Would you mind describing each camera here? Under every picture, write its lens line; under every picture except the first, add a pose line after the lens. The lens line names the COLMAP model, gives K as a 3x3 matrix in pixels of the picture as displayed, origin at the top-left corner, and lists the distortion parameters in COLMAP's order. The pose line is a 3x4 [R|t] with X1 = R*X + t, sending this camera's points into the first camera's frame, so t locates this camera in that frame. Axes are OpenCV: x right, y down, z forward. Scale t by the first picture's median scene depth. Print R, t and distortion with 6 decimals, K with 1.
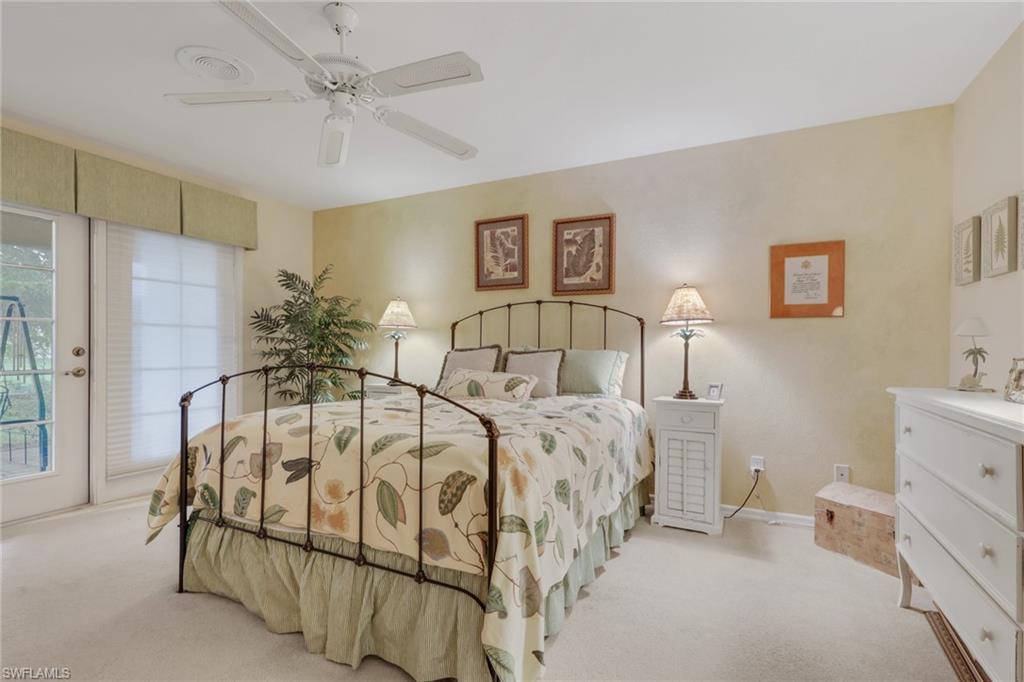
lens RADIAL K [[481.9, 0, 510.6], [0, 481.9, 356.0], [0, 0, 1]] dist [-0.002196, -0.000270]
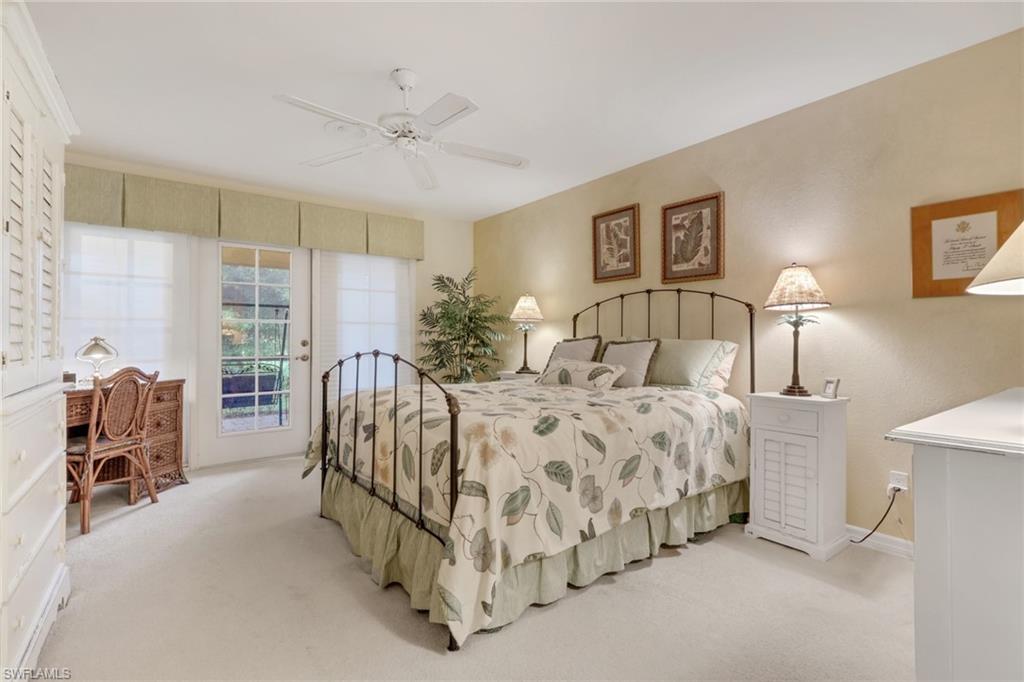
lens RADIAL K [[484.4, 0, 512.0], [0, 484.4, 341.0], [0, 0, 1]] dist [-0.001101, -0.000148]
pose [[0.896761, -0.004945, -0.442487, 0.288070], [-0.001068, 0.999910, -0.013339, 0.003209], [0.442514, 0.012434, 0.896676, -0.006120]]
